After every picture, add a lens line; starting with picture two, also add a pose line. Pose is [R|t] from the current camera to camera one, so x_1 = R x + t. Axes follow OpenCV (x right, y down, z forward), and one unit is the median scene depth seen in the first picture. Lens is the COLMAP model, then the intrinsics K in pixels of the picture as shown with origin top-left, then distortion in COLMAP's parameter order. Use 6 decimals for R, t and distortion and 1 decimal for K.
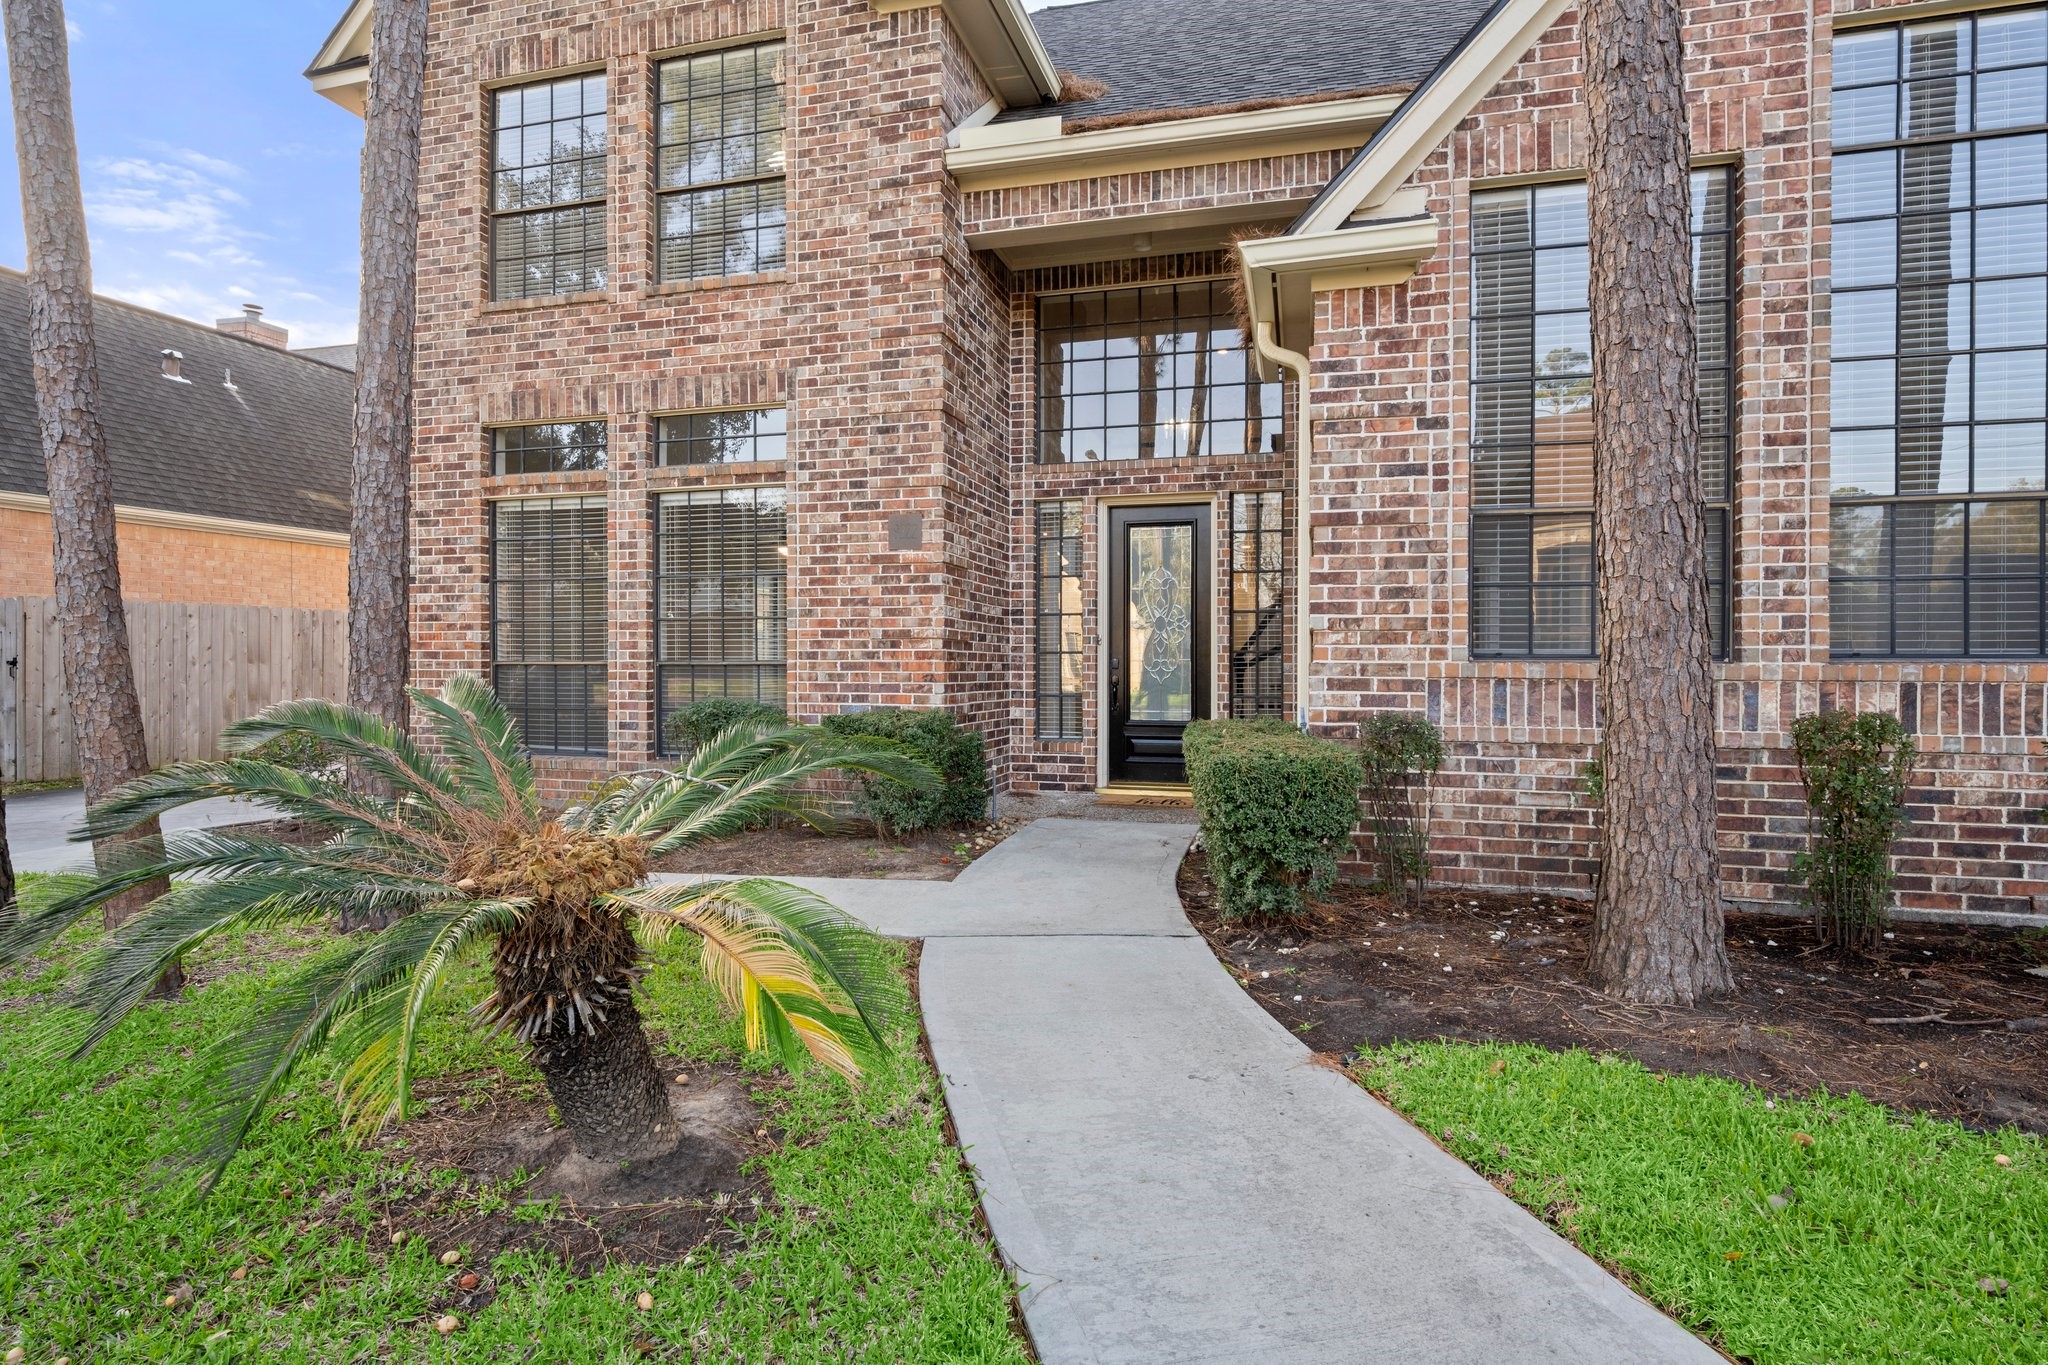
lens RADIAL K [[1038.9, 0, 1031.2], [0, 1038.9, 652.8], [0, 0, 1]] dist [-0.010110, 0.000293]
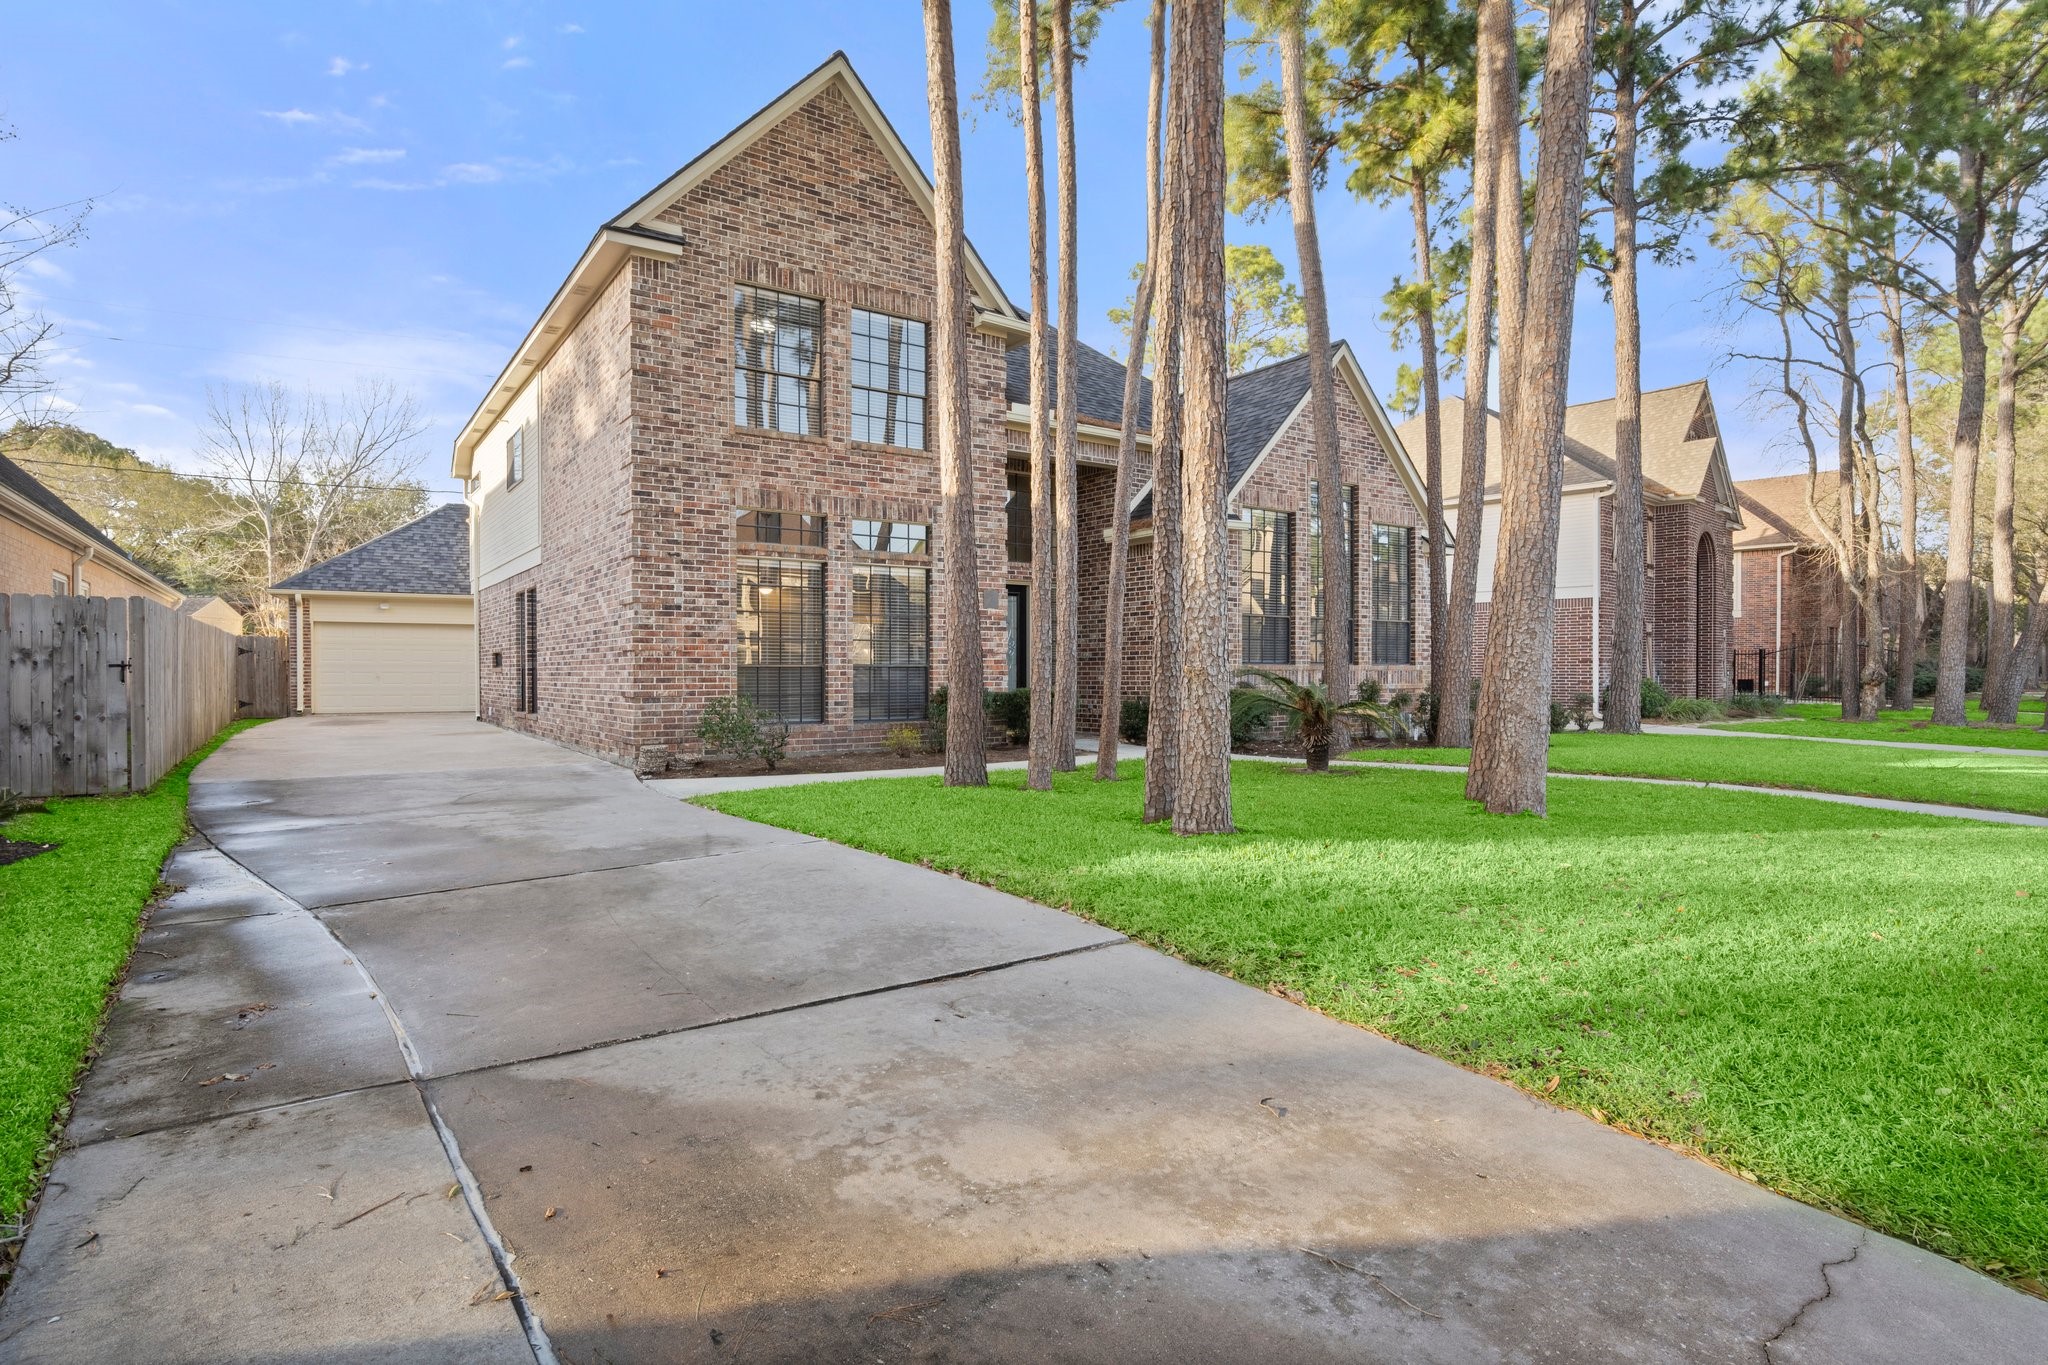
lens RADIAL K [[1038.9, 0, 1031.2], [0, 1038.9, 652.8], [0, 0, 1]] dist [-0.010110, 0.000293]
pose [[0.646136, 0.011682, 0.763133, -1.422654], [-0.001392, 0.999899, -0.014128, 0.011743], [-0.763221, 0.008067, 0.646087, -0.301043]]
